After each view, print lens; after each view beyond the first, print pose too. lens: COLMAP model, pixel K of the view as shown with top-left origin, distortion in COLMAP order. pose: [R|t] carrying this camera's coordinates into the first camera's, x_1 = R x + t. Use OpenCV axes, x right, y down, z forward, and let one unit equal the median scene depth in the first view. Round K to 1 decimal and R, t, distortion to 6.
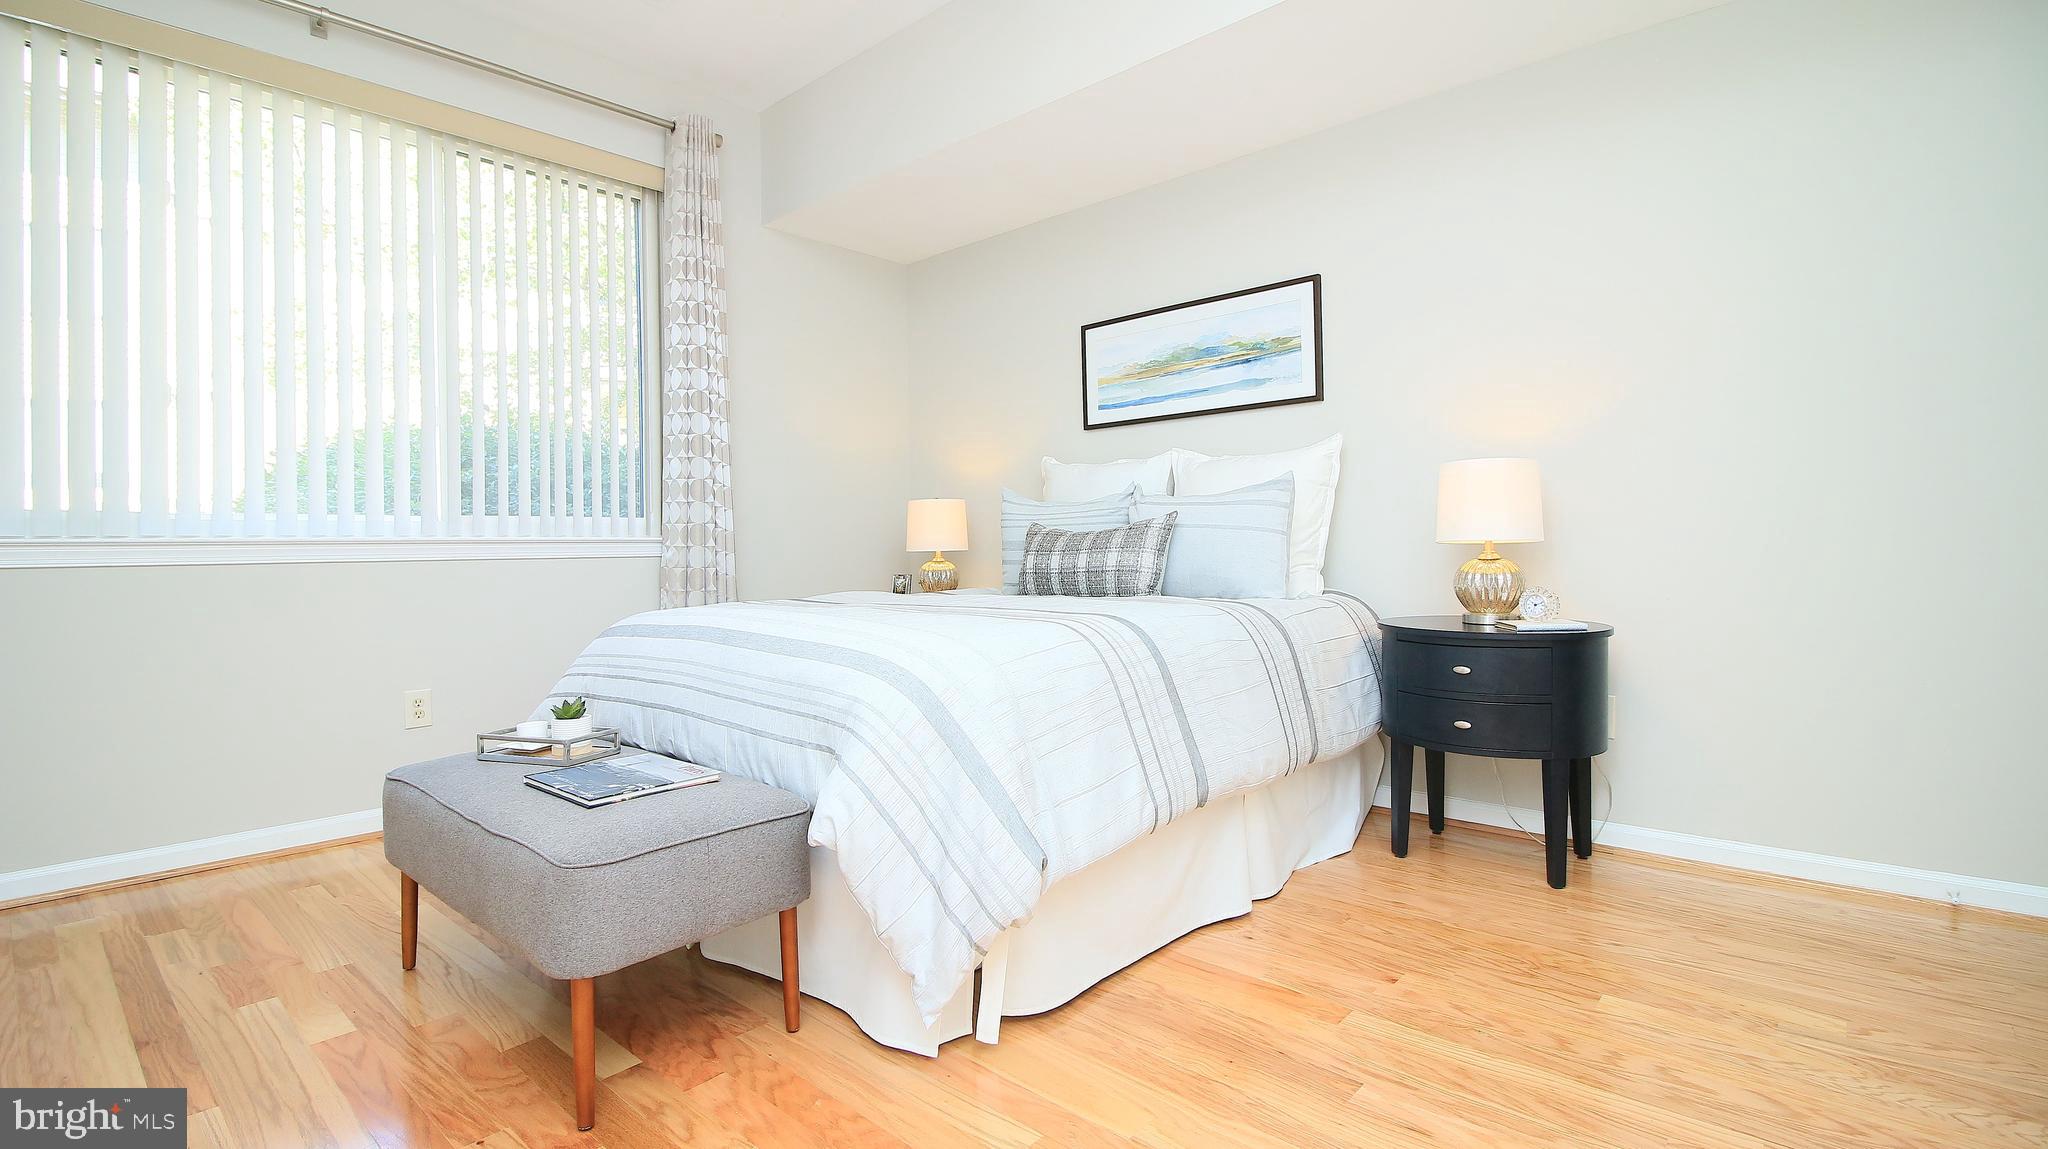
lens RADIAL K [[944.0, 0, 1021.6], [0, 944.0, 562.5], [0, 0, 1]] dist [-0.012059, -0.003324]
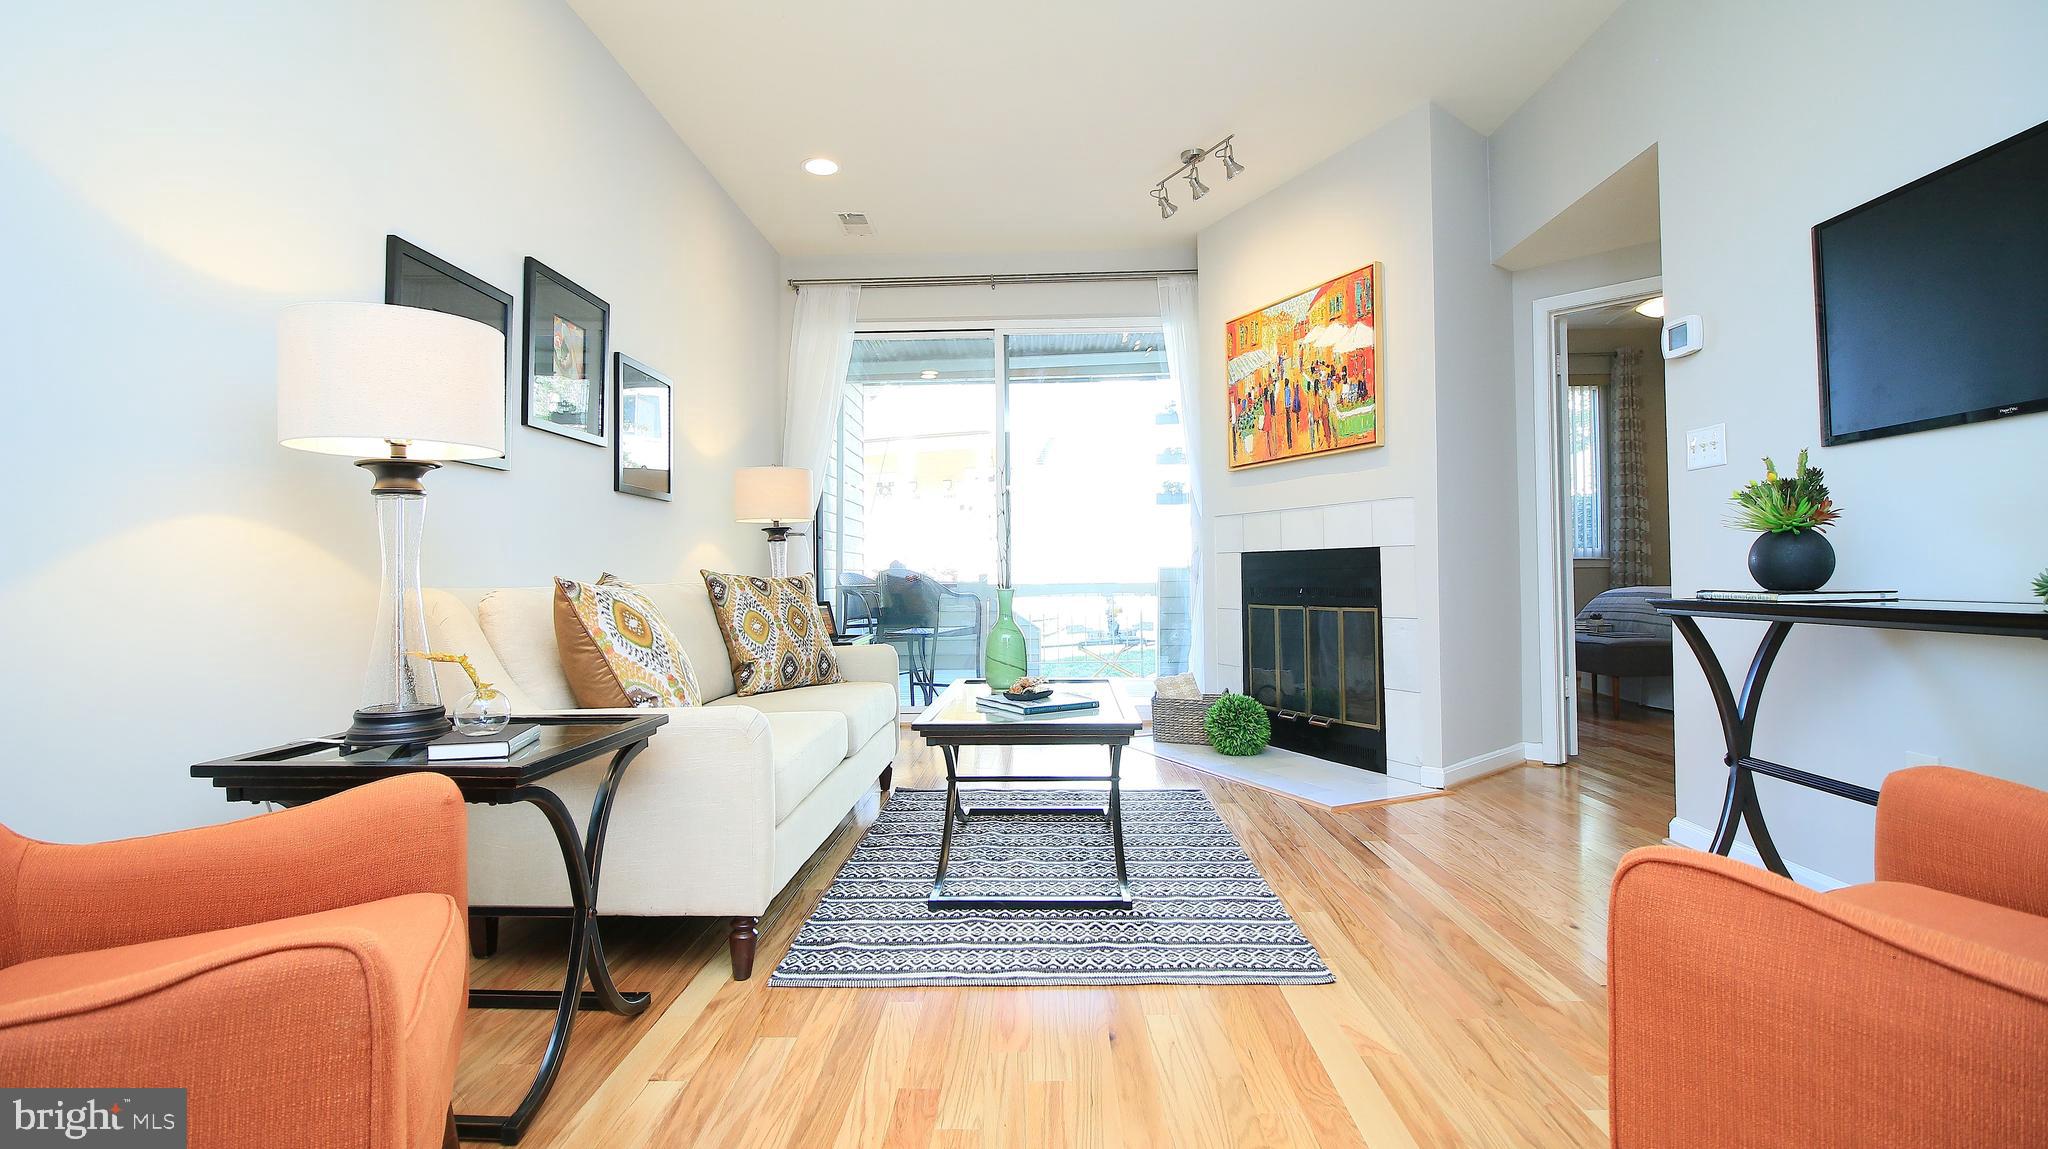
lens RADIAL K [[944.0, 0, 1014.4], [0, 944.0, 568.0], [0, 0, 1]] dist [-0.012059, -0.003324]
pose [[0.608843, -0.004295, -0.793279, 0.437225], [-0.006028, 0.999931, -0.010041, 0.022333], [0.793268, 0.010895, 0.608775, -1.243409]]
